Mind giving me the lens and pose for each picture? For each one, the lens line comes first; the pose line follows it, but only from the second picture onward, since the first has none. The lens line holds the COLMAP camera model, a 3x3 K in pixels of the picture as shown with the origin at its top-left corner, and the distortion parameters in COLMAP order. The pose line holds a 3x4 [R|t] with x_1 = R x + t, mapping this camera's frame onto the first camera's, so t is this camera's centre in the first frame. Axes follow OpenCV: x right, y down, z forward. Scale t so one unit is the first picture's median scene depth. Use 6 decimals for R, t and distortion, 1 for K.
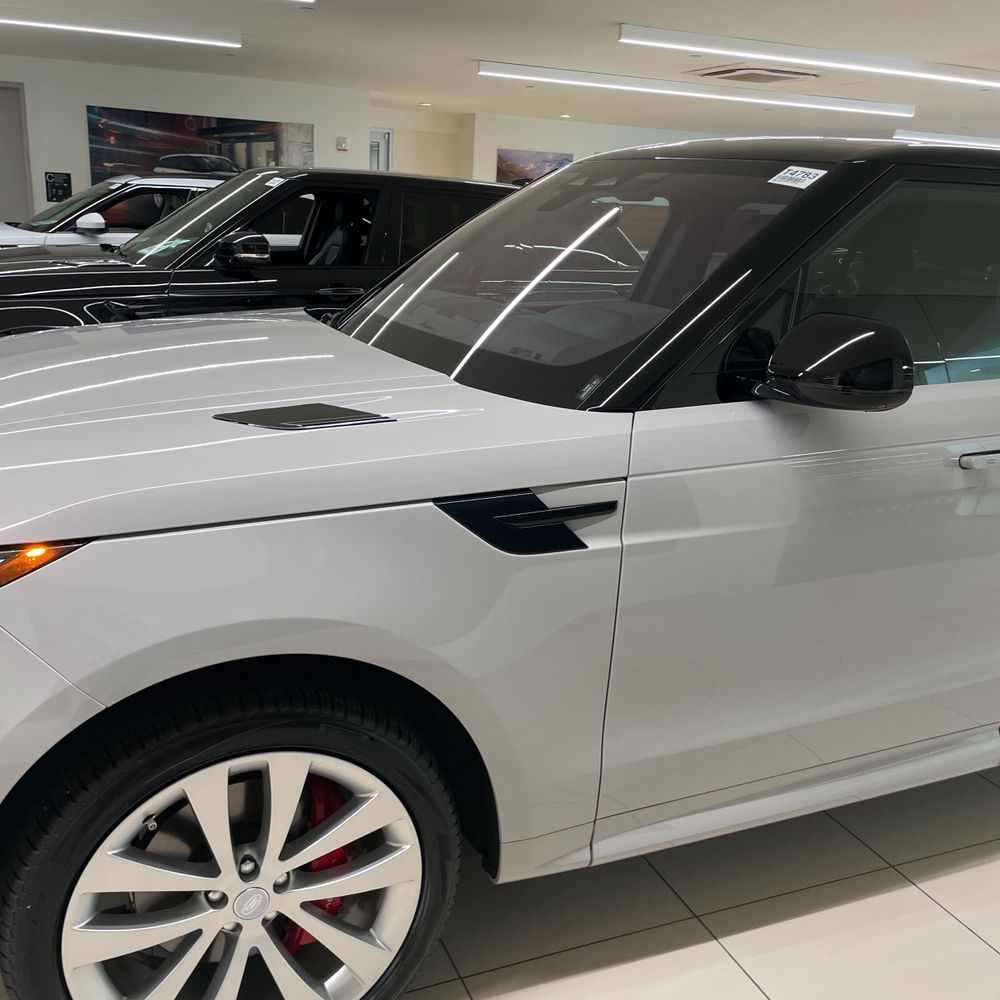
lens RADIAL K [[1063.2, 0, 495.1], [0, 1063.2, 494.5], [0, 0, 1]] dist [0.058222, 0.000000]
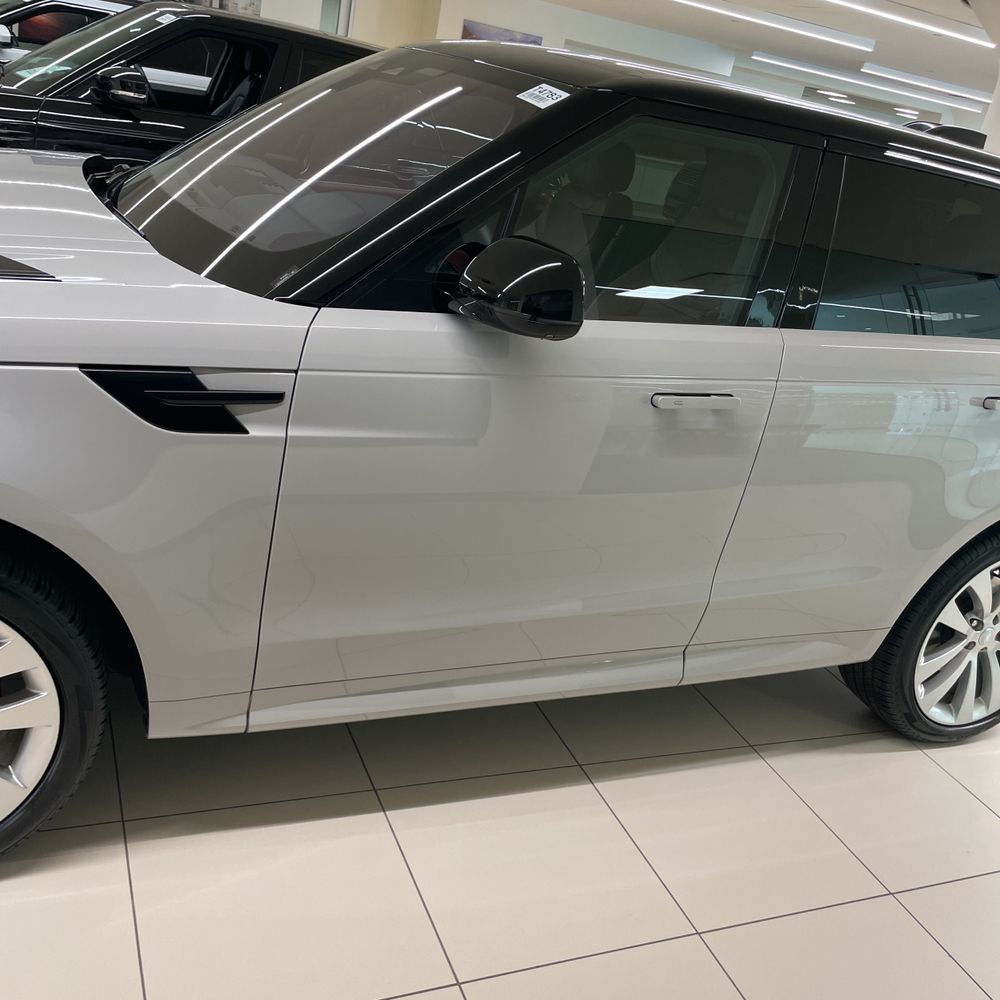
lens RADIAL K [[1063.2, 0, 503.5], [0, 1063.2, 497.6], [0, 0, 1]] dist [0.058222, 0.000000]
pose [[0.990410, 0.126780, 0.054906, 0.272069], [-0.131857, 0.986042, 0.101661, -0.025331], [-0.041251, -0.107926, 0.993303, -0.041035]]
